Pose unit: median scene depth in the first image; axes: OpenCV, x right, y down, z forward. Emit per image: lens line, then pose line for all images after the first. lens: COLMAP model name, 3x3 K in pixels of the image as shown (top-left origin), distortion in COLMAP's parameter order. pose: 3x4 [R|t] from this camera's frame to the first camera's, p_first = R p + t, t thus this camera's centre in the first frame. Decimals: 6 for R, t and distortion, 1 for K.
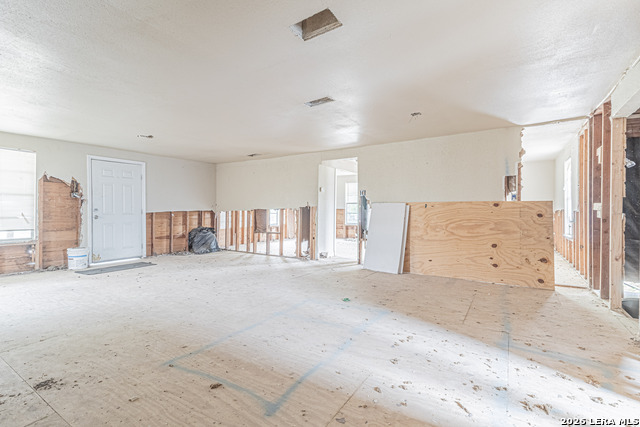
lens RADIAL K [[300.0, 0, 324.9], [0, 300.0, 209.6], [0, 0, 1]] dist [0.002201, -0.000021]
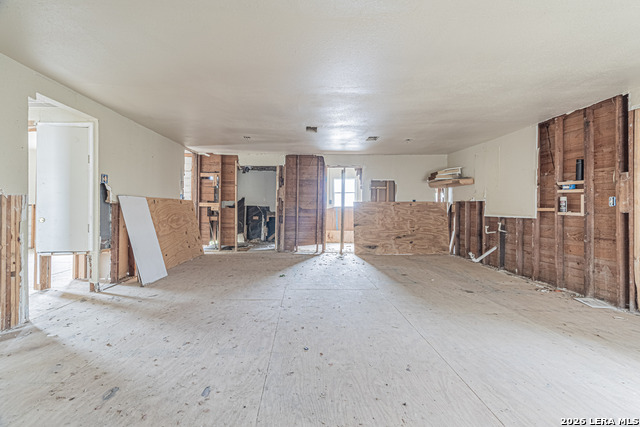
lens RADIAL K [[300.0, 0, 302.3], [0, 300.0, 215.5], [0, 0, 1]] dist [0.002201, -0.000021]
pose [[-0.525951, -0.029553, 0.850001, -0.903122], [-0.013136, 0.999559, 0.026624, 0.000448], [-0.850413, 0.002837, -0.526108, 1.349250]]
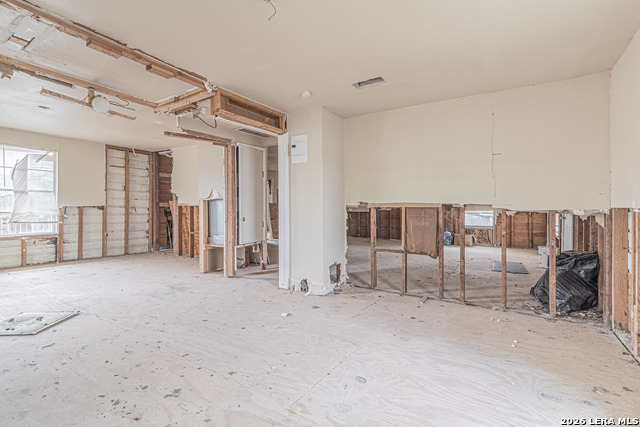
lens RADIAL K [[300.0, 0, 325.0], [0, 300.0, 214.3], [0, 0, 1]] dist [0.002201, -0.000021]
pose [[-0.999934, -0.010274, 0.005210, -0.088737], [-0.010169, 0.999753, 0.019783, 0.002397], [-0.005412, 0.019729, -0.999791, 2.630725]]
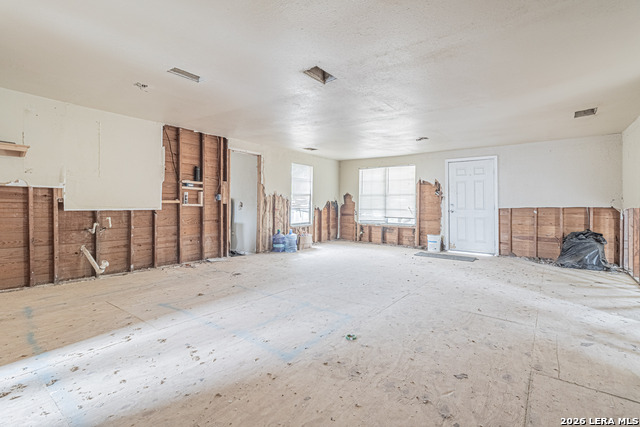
lens RADIAL K [[300.0, 0, 322.1], [0, 300.0, 206.4], [0, 0, 1]] dist [0.002201, -0.000021]
pose [[-0.096848, 0.005365, -0.995285, 0.623727], [-0.007383, 0.999954, 0.006109, 0.003099], [0.995272, 0.007940, -0.096804, 0.832707]]
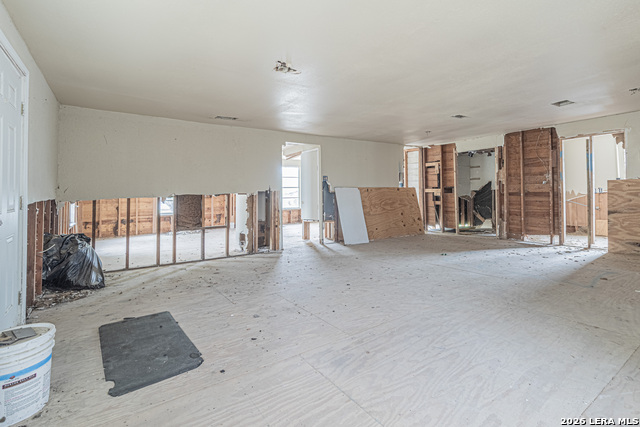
lens RADIAL K [[300.0, 0, 306.7], [0, 300.0, 188.7], [0, 0, 1]] dist [0.002201, -0.000021]
pose [[0.423552, 0.008155, 0.905835, -1.252456], [0.017025, 0.999711, -0.016960, -0.001242], [-0.905712, 0.022606, 0.423291, 0.821561]]
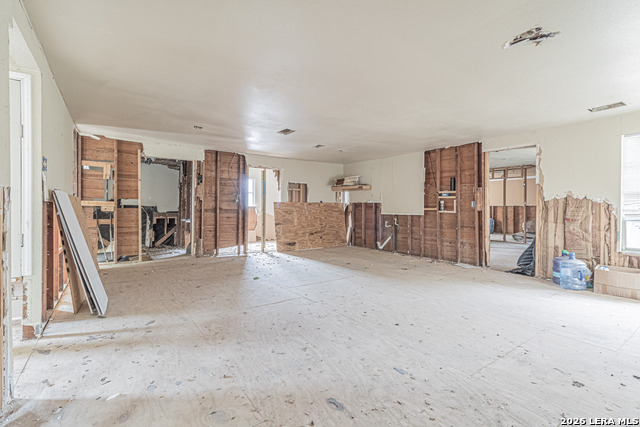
lens RADIAL K [[300.0, 0, 323.3], [0, 300.0, 210.6], [0, 0, 1]] dist [0.002201, -0.000021]
pose [[-0.924251, -0.011871, 0.381601, -0.557019], [-0.011667, 0.999928, 0.002848, 0.006754], [-0.381607, -0.001820, -0.924323, 1.719022]]
